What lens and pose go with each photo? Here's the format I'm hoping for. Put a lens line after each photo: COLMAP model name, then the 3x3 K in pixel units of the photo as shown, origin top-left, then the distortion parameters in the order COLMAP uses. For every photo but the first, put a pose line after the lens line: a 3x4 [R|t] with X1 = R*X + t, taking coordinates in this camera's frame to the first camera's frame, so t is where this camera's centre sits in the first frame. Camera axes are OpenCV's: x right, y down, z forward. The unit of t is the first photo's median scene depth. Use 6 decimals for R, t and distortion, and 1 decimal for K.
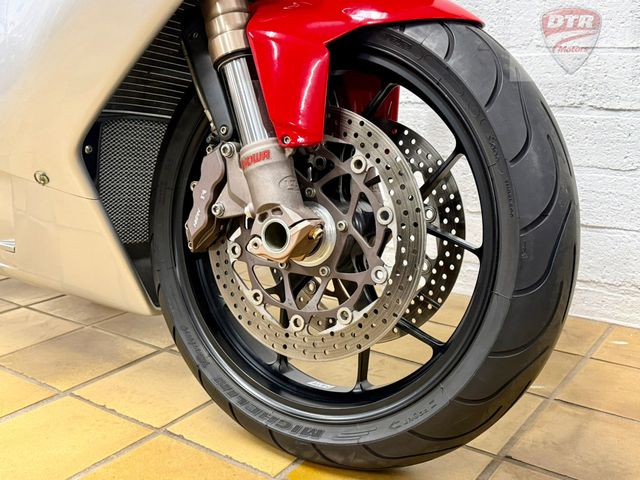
lens RADIAL K [[710.7, 0, 320.0], [0, 710.7, 240.0], [0, 0, 1]] dist [0.132740, -0.301194]
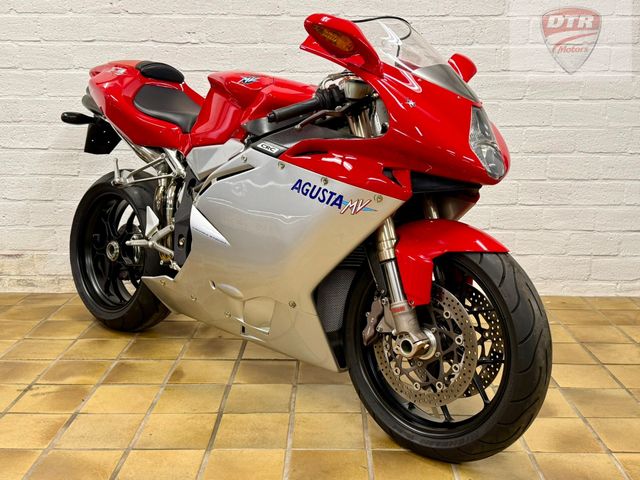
lens RADIAL K [[725.2, 0, 320.0], [0, 725.2, 240.0], [0, 0, 1]] dist [0.146200, -0.335460]
pose [[0.980328, 0.020960, -0.196261, 0.098931], [-0.021952, 0.999755, -0.002879, -0.295159], [0.196153, 0.007130, 0.980547, -1.123598]]
